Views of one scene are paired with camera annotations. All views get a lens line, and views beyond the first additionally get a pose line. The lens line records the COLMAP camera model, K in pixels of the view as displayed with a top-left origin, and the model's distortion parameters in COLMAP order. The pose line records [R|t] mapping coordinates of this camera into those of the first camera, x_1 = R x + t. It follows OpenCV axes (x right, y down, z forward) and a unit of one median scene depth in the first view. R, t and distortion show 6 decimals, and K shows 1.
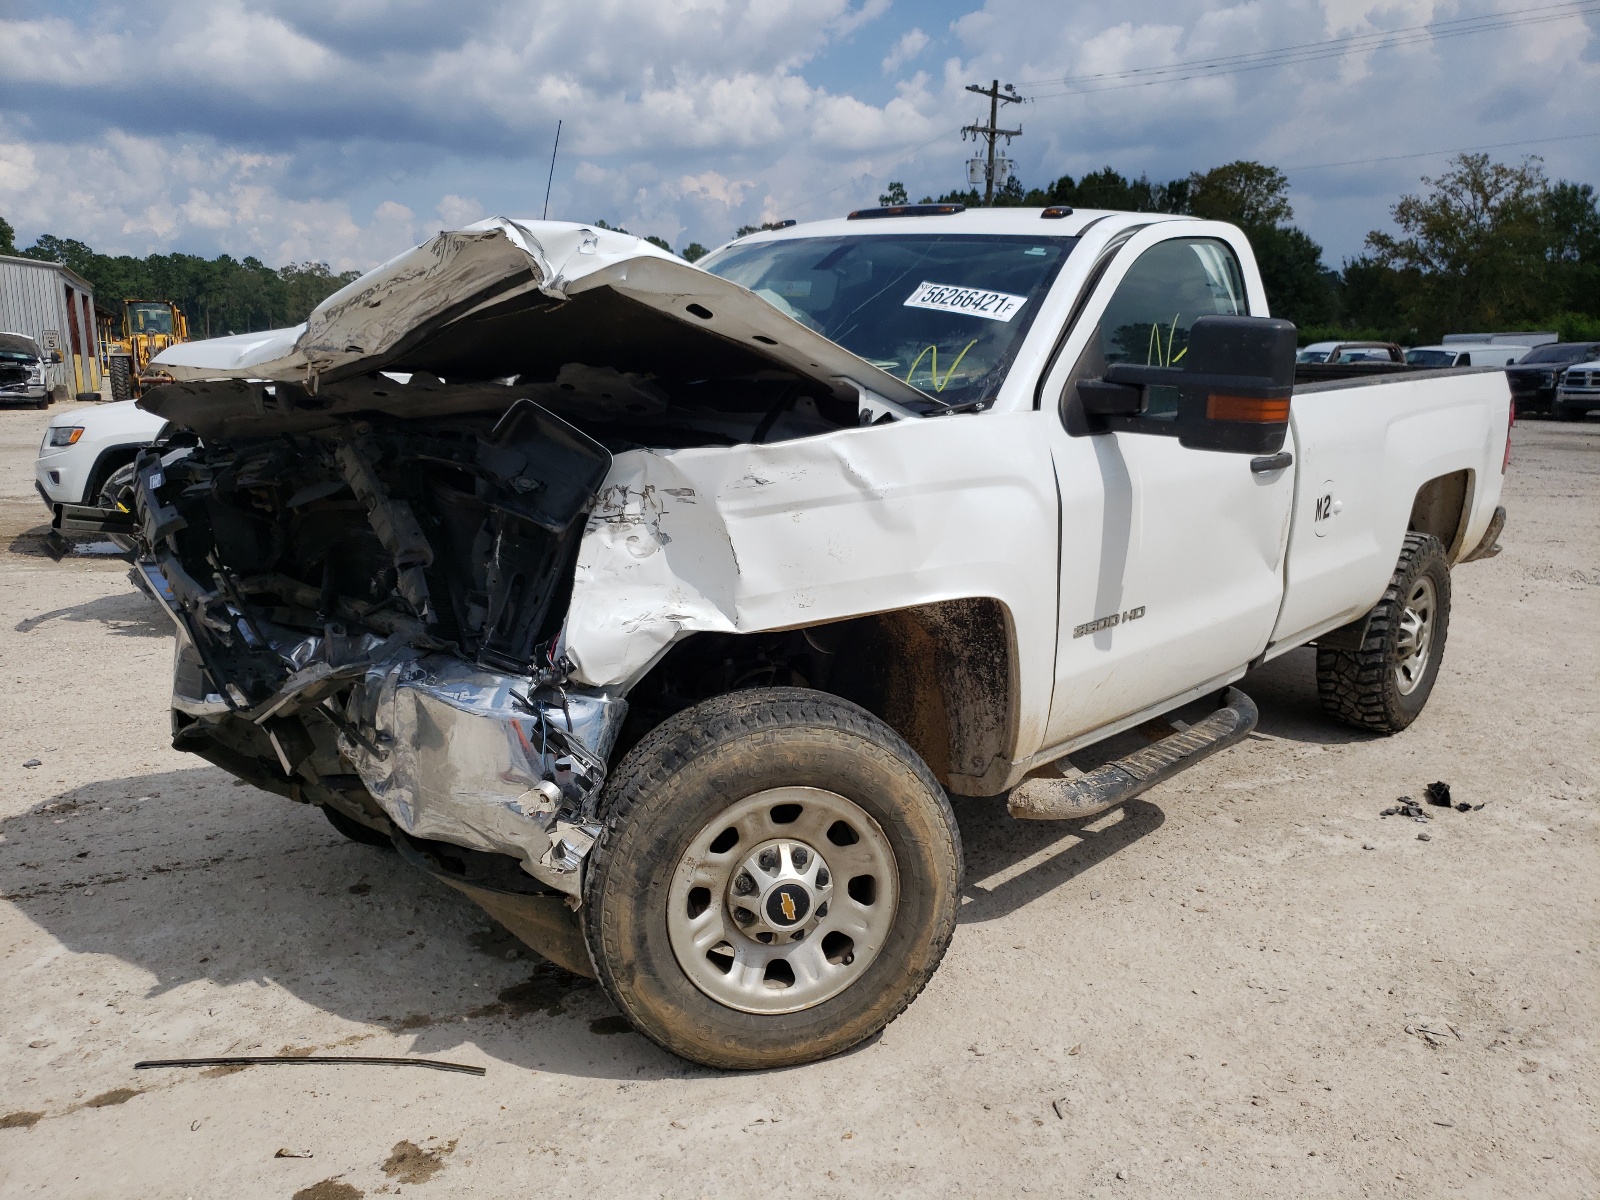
lens RADIAL K [[1248.5, 0, 799.8], [0, 1248.5, 599.2], [0, 0, 1]] dist [0.006086, 0.005234]
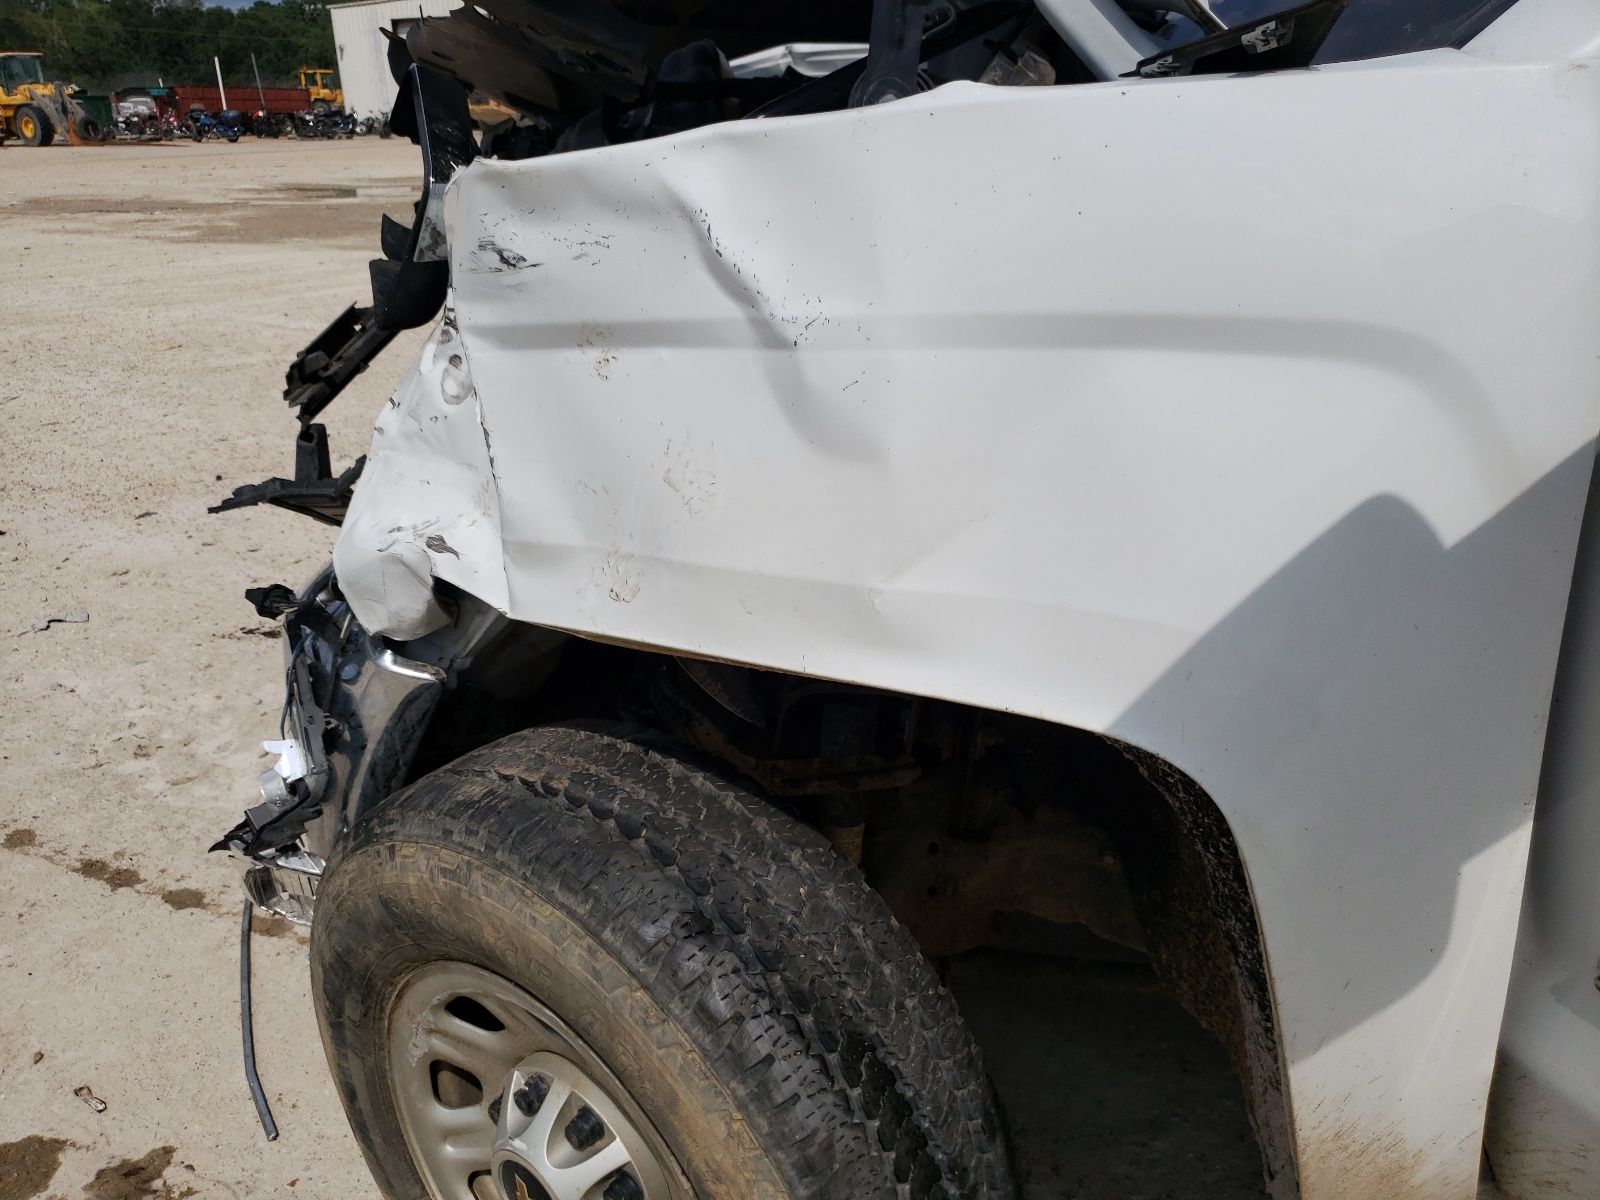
lens RADIAL K [[1248.5, 0, 798.7], [0, 1248.5, 604.8], [0, 0, 1]] dist [0.006086, 0.005234]
pose [[0.596856, 0.286841, -0.749323, 0.332928], [-0.143755, 0.957031, 0.251846, -0.099556], [0.789365, -0.042597, 0.612444, 0.811184]]
